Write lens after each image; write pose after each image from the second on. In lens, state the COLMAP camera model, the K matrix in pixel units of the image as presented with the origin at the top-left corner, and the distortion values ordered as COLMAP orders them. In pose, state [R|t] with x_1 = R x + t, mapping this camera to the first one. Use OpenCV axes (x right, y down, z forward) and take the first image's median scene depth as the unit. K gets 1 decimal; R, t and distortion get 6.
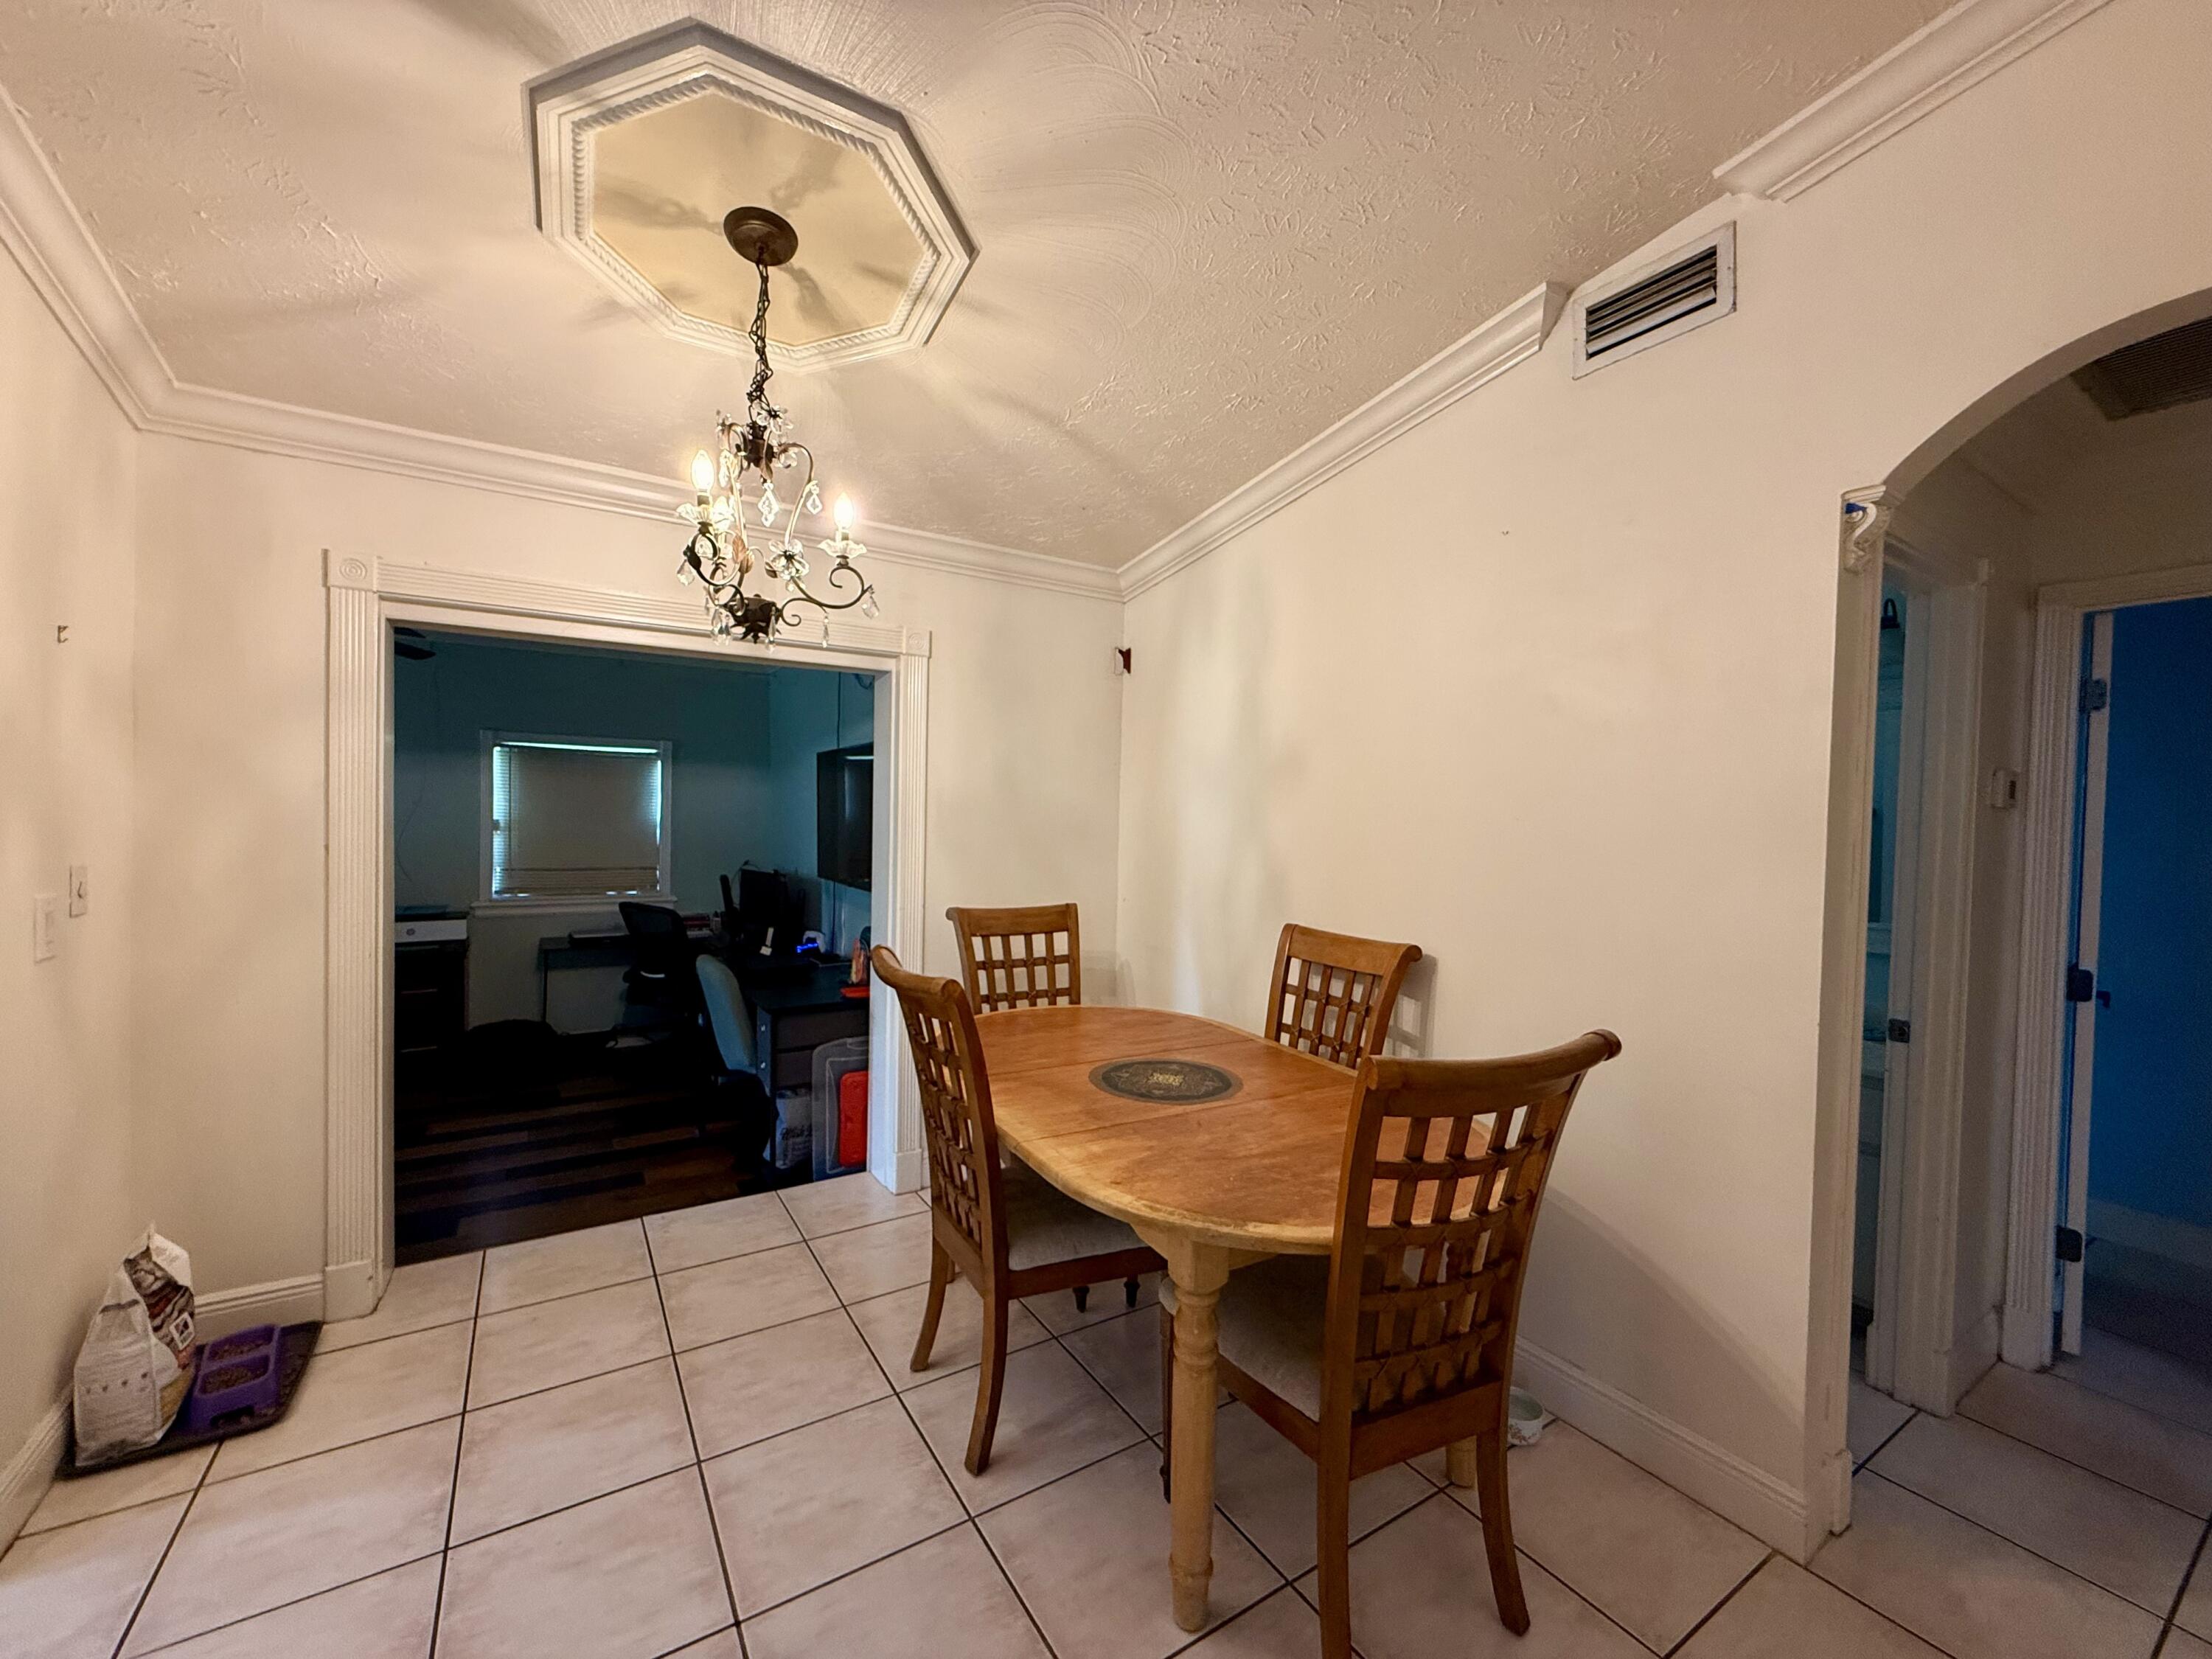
lens RADIAL K [[881.8, 0, 1104.6], [0, 881.8, 829.2], [0, 0, 1]] dist [0.000605, 0.000085]
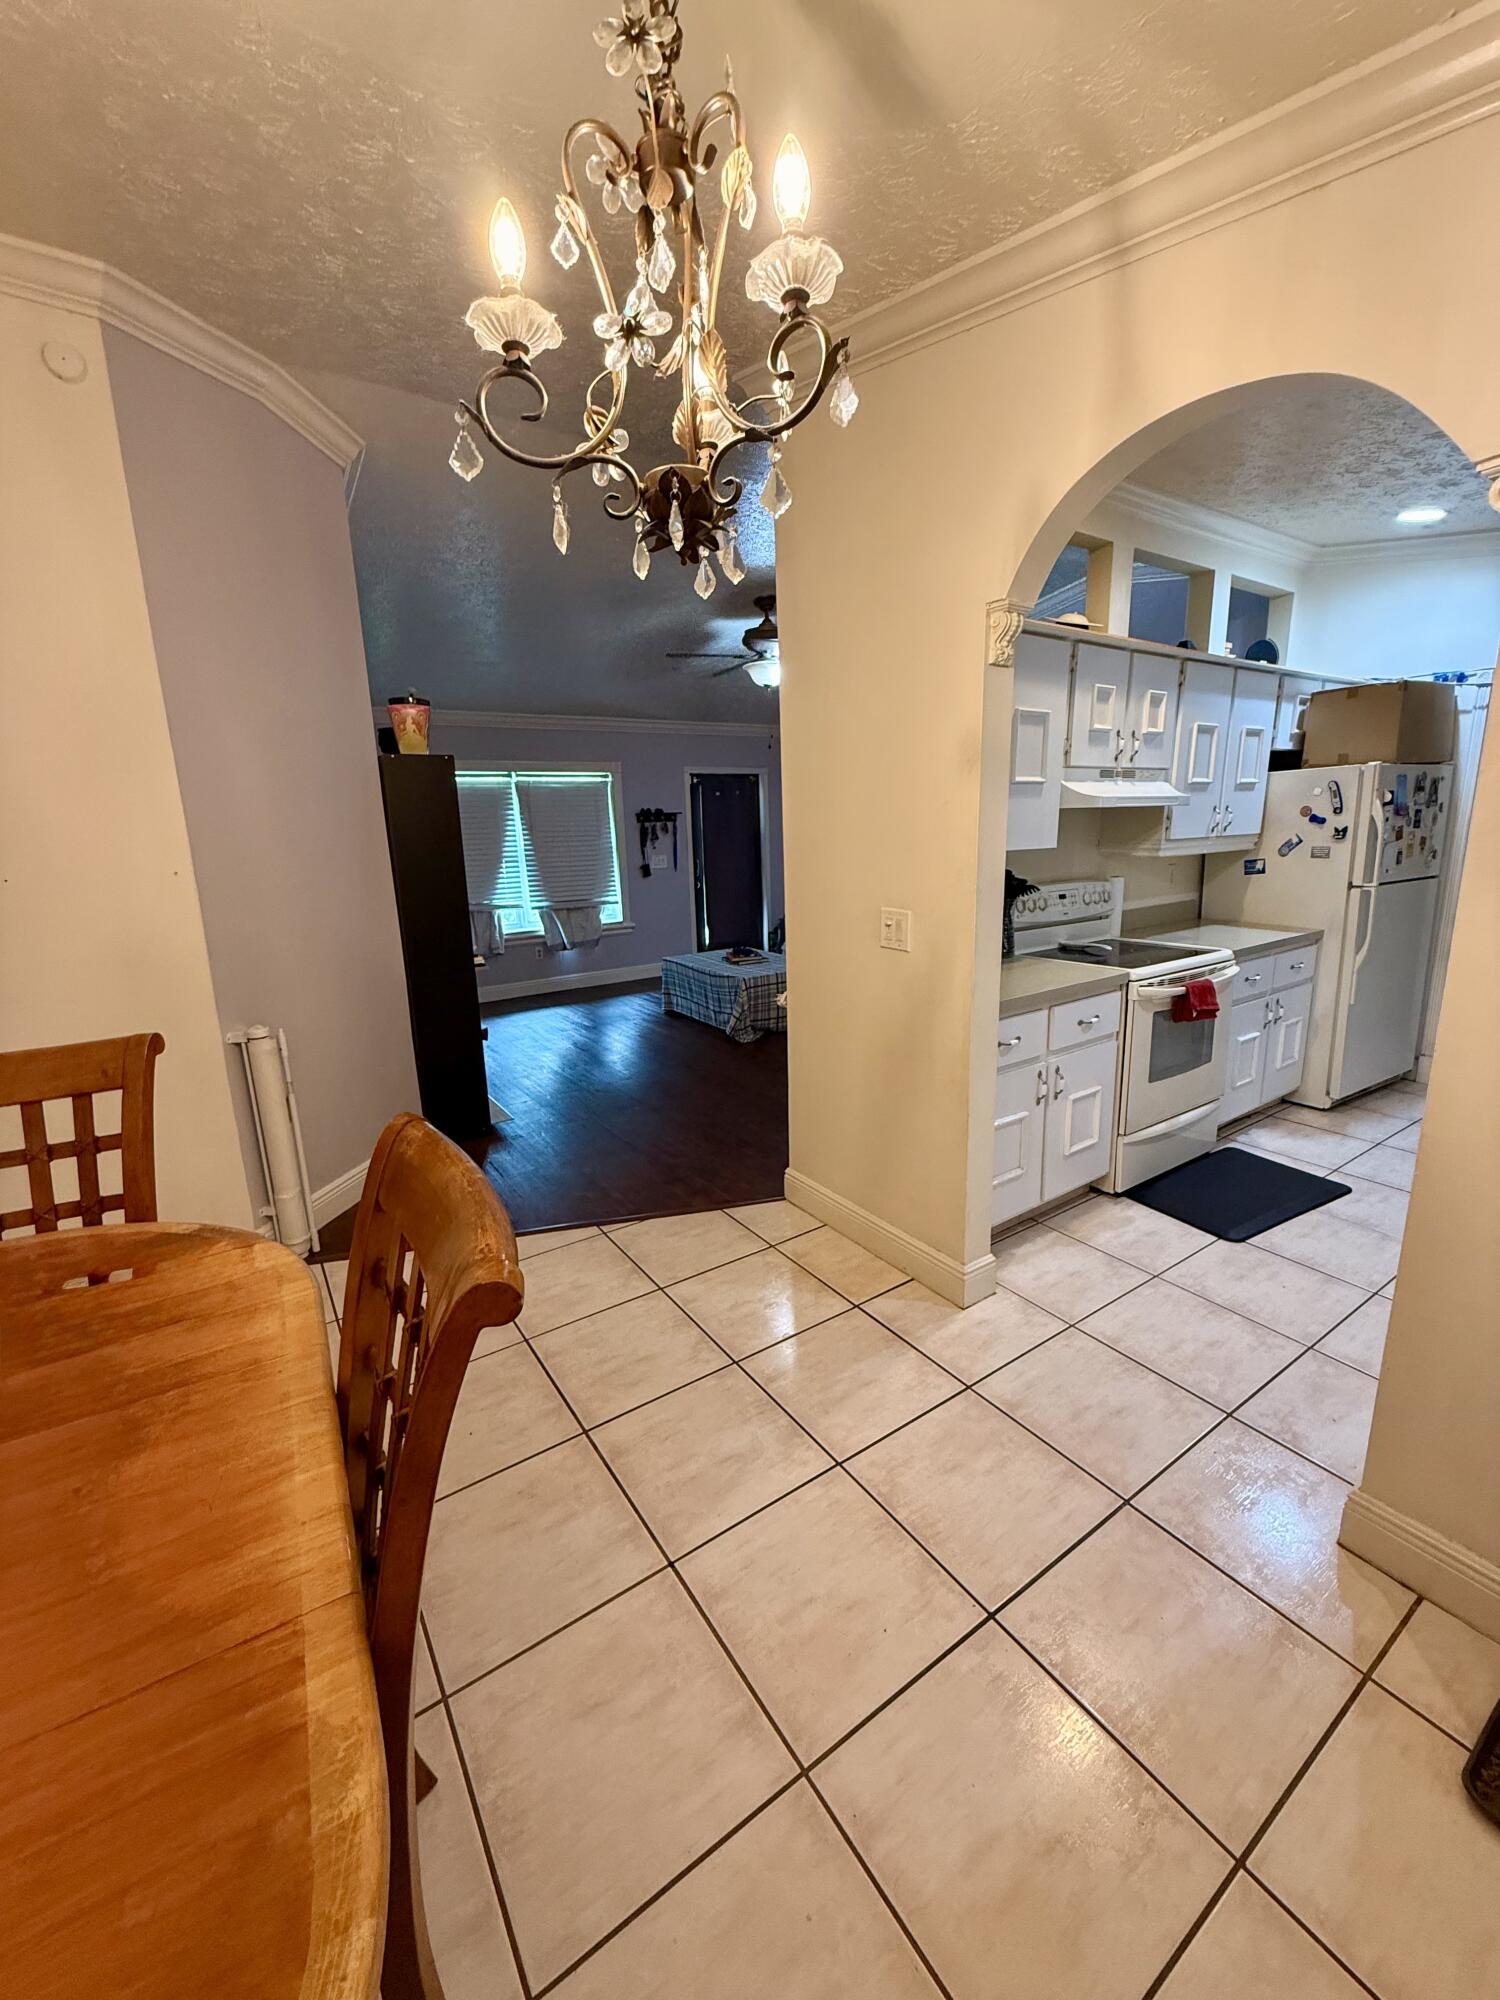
lens RADIAL K [[797.3, 0, 754.6], [0, 797.3, 995.9], [0, 0, 1]] dist [0.000605, 0.000085]
pose [[-0.999455, 0.010739, -0.031230, -0.384426], [0.003143, 0.972289, 0.233759, -0.056571], [0.032875, 0.233533, -0.971793, 1.413917]]
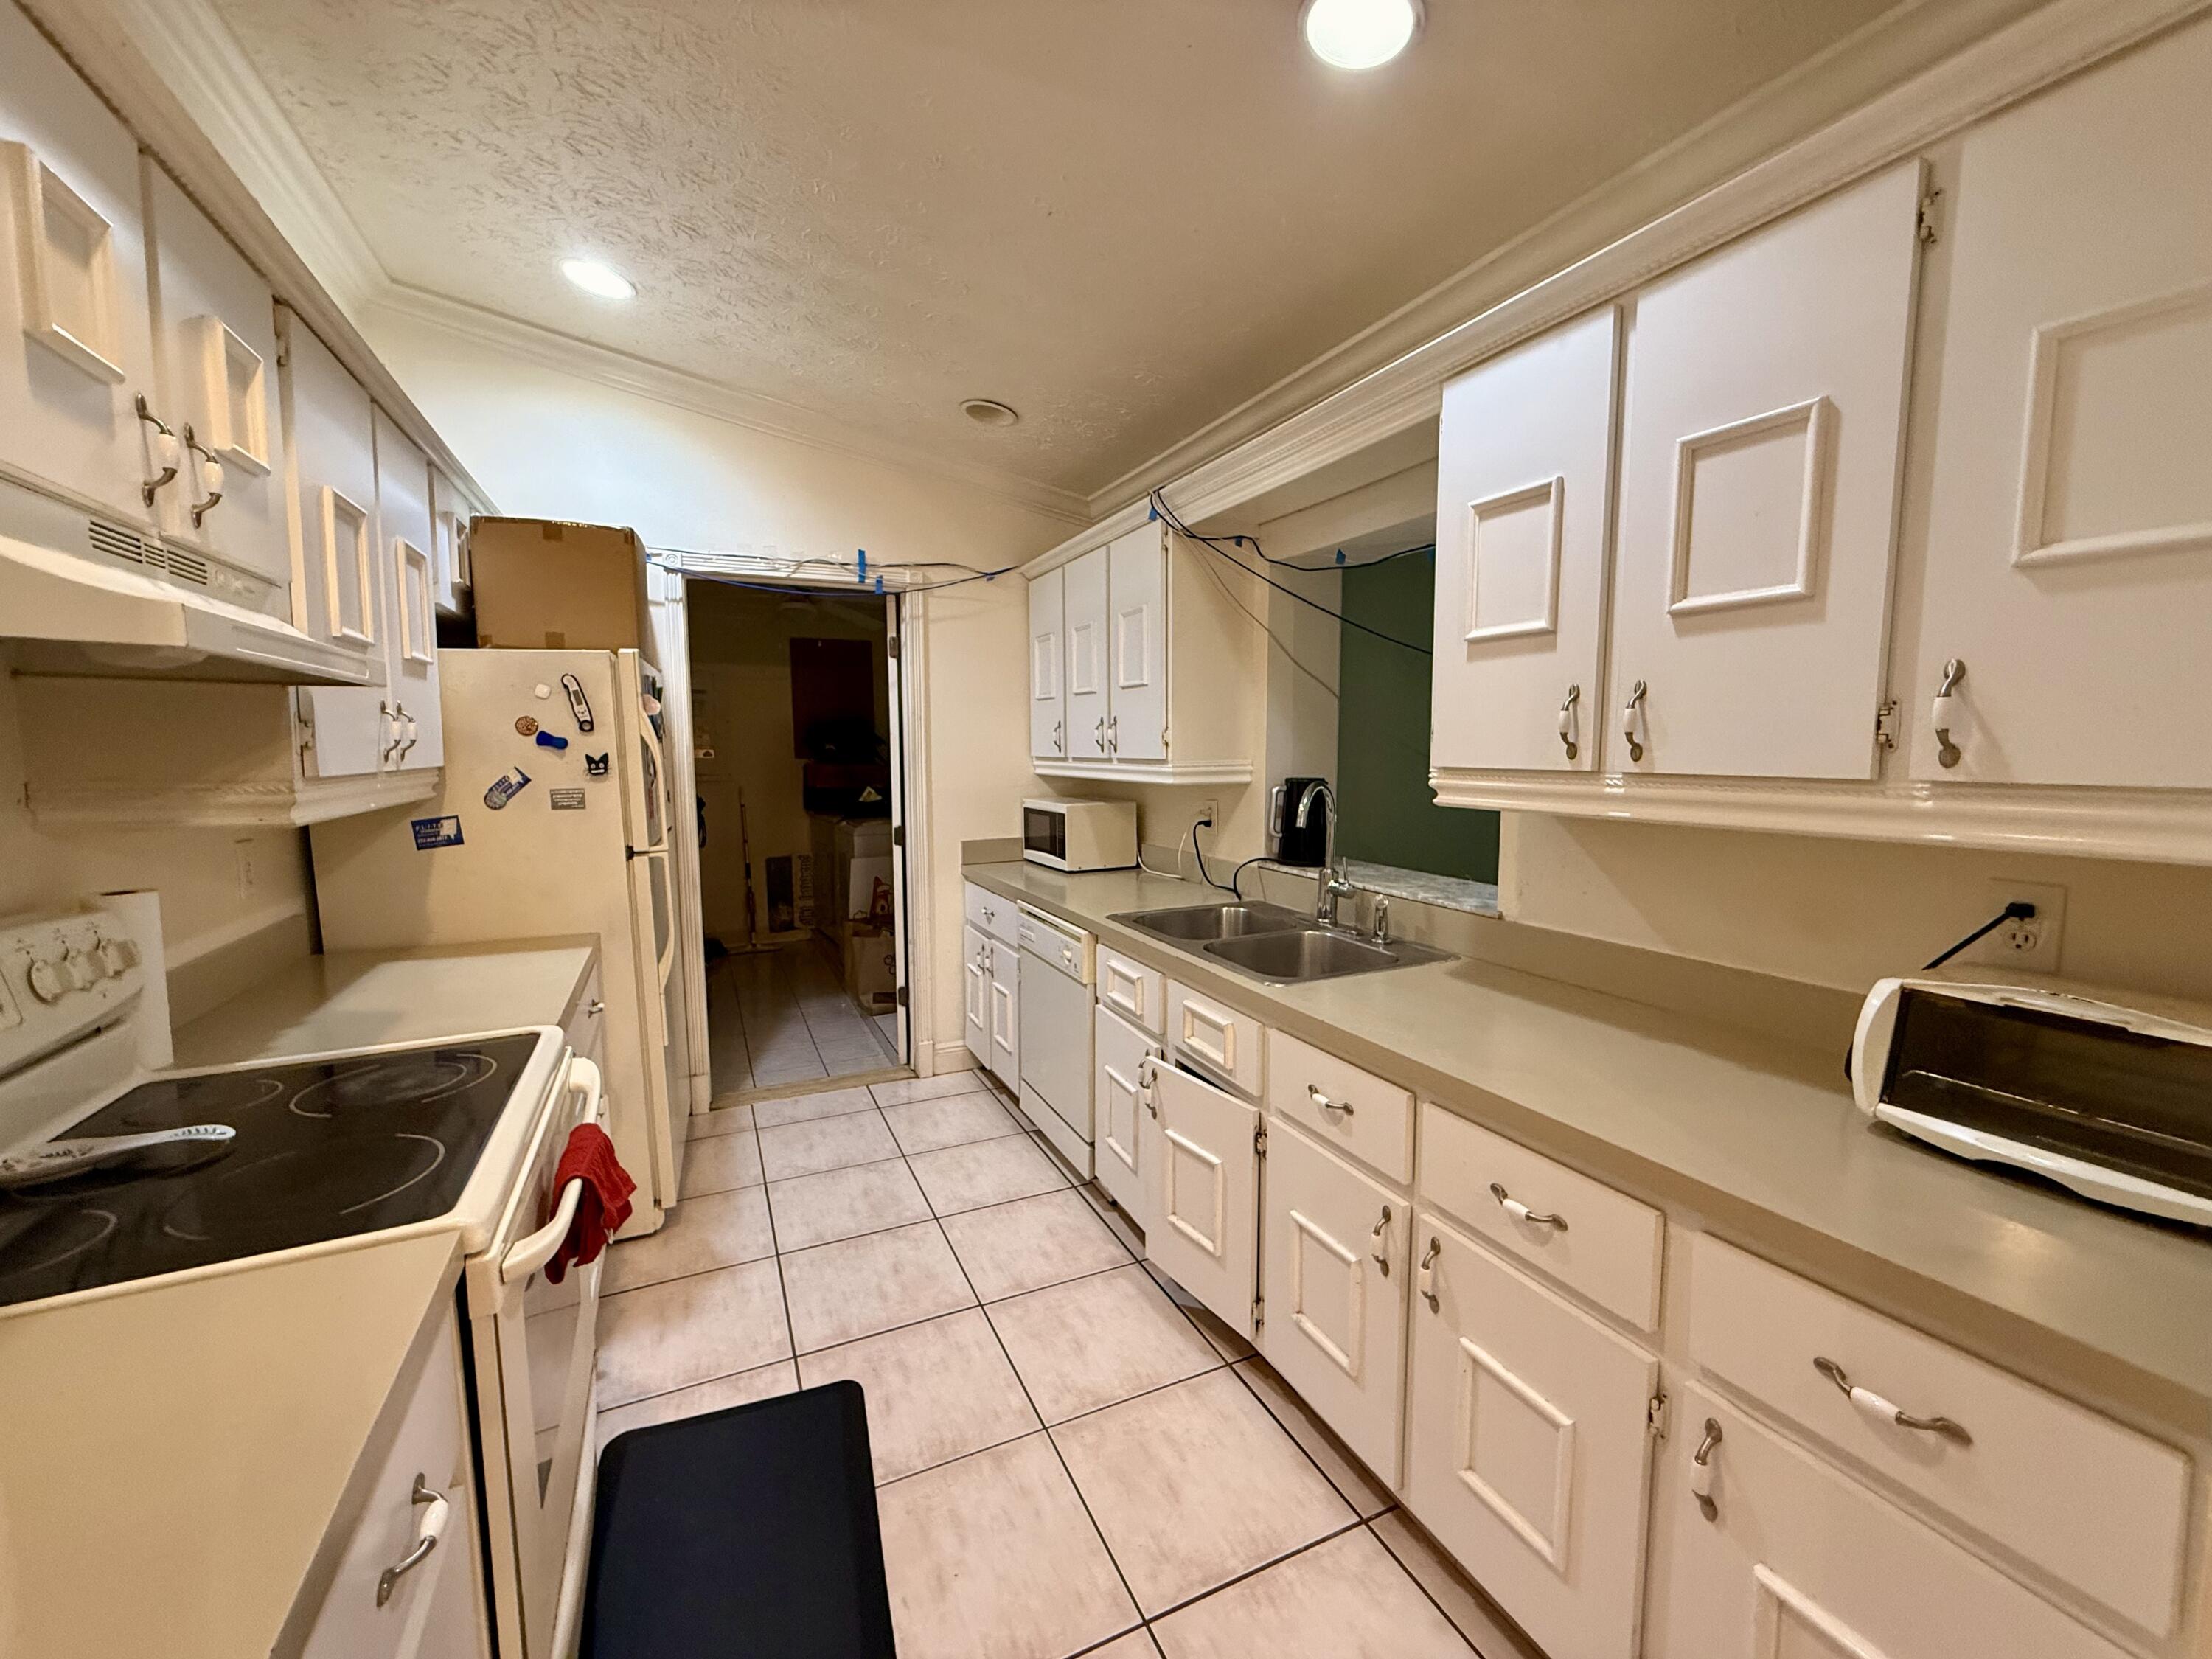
lens RADIAL K [[881.8, 0, 1099.3], [0, 881.8, 829.2], [0, 0, 1]] dist [0.000605, 0.000085]
pose [[-0.130047, 0.071635, -0.988917, -0.717641], [-0.020296, 0.996985, 0.074889, -0.003783], [0.991300, 0.029810, -0.128201, 0.400881]]
